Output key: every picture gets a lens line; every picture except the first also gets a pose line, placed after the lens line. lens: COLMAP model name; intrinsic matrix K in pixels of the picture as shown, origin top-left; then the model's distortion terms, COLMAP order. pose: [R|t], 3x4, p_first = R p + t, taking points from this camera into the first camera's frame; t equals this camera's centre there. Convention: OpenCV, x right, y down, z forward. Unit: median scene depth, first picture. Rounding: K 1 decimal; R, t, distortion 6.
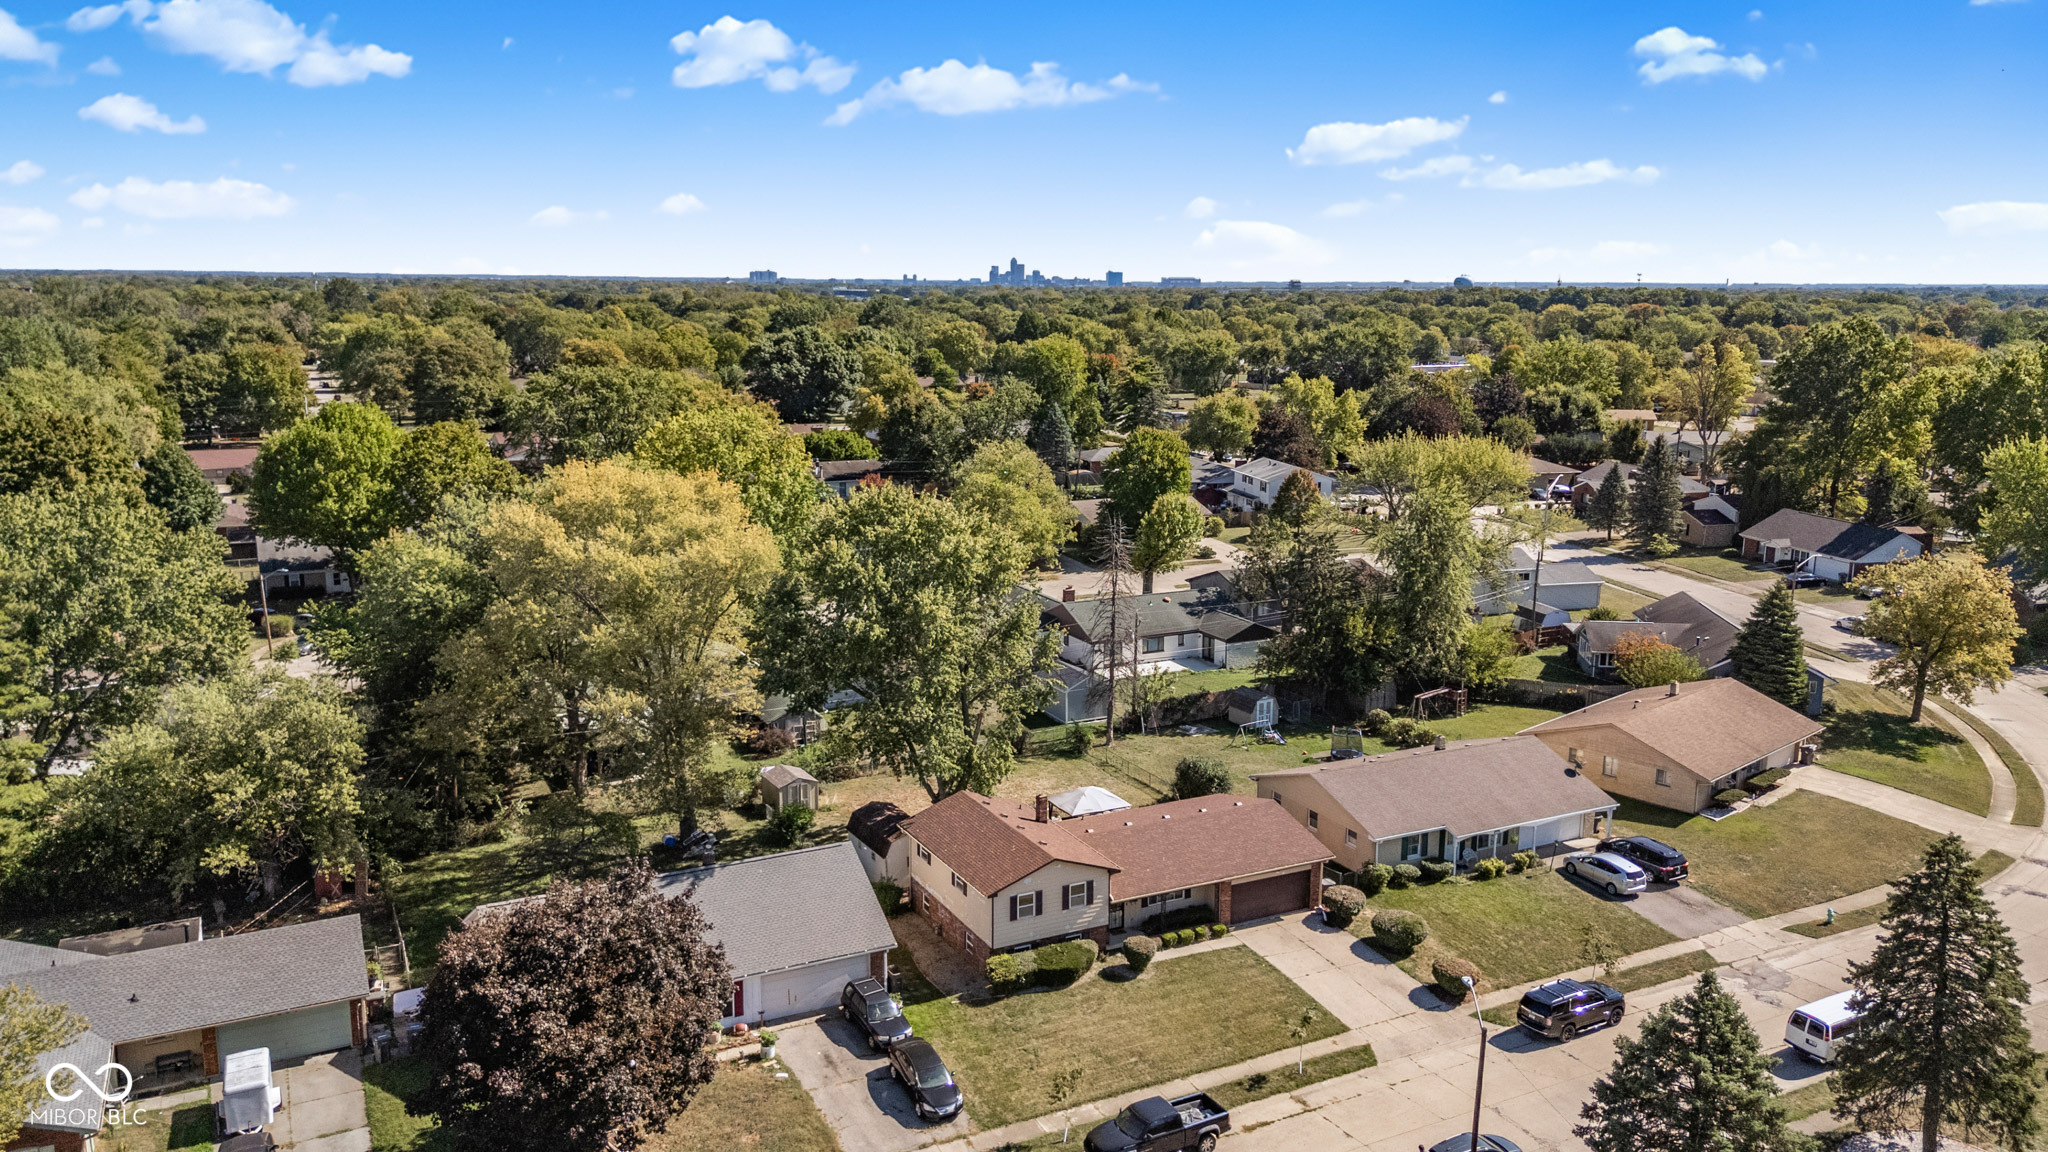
lens RADIAL K [[1504.6, 0, 1034.1], [0, 1504.6, 565.4], [0, 0, 1]] dist [0.063842, -0.055073]
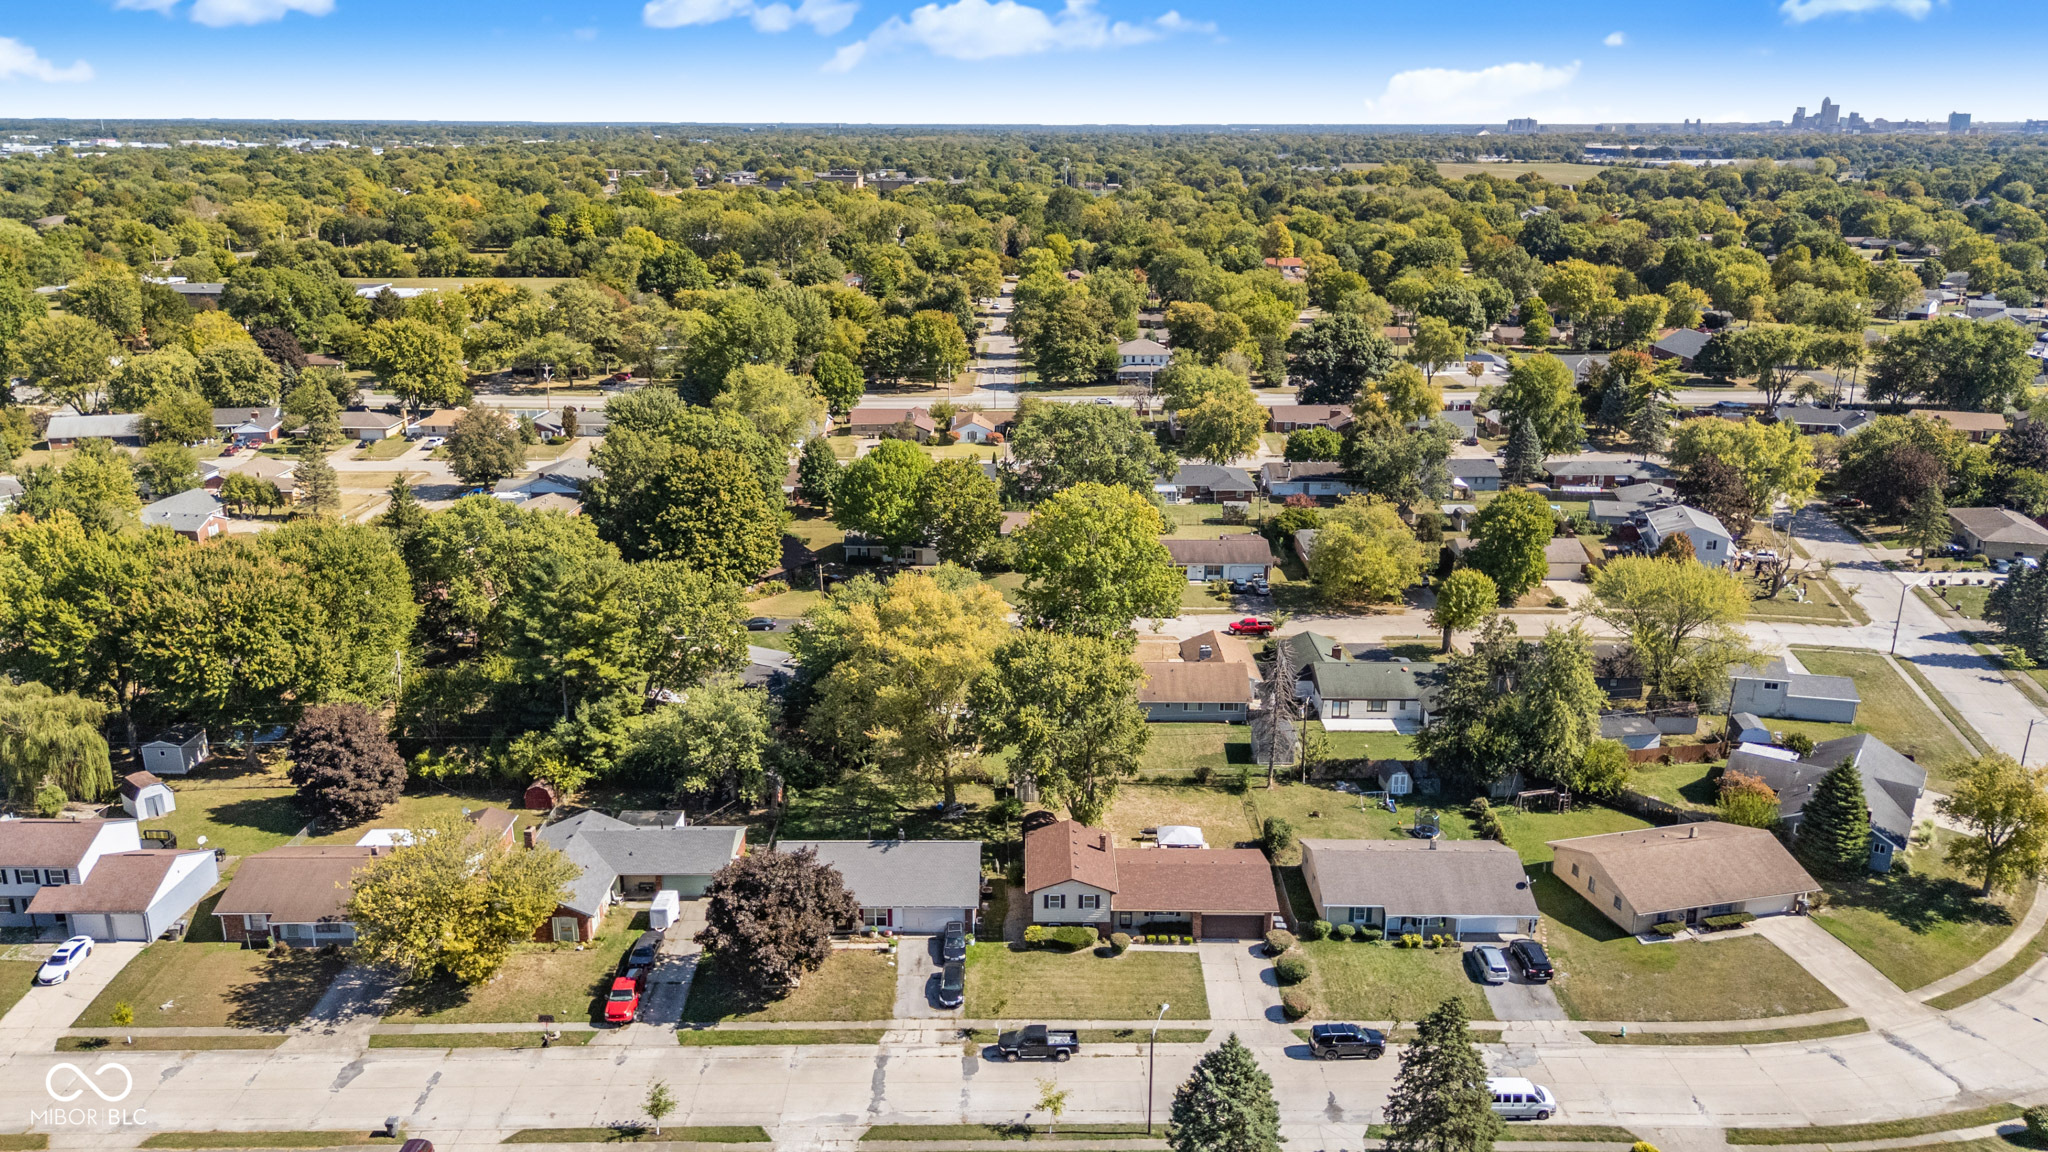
lens RADIAL K [[1504.6, 0, 1030.8], [0, 1504.6, 576.7], [0, 0, 1]] dist [0.063842, -0.055073]
pose [[0.887257, 0.126423, -0.443613, 0.586426], [-0.080207, 0.989342, 0.121528, -0.296001], [0.454249, -0.072246, 0.887941, -0.432556]]
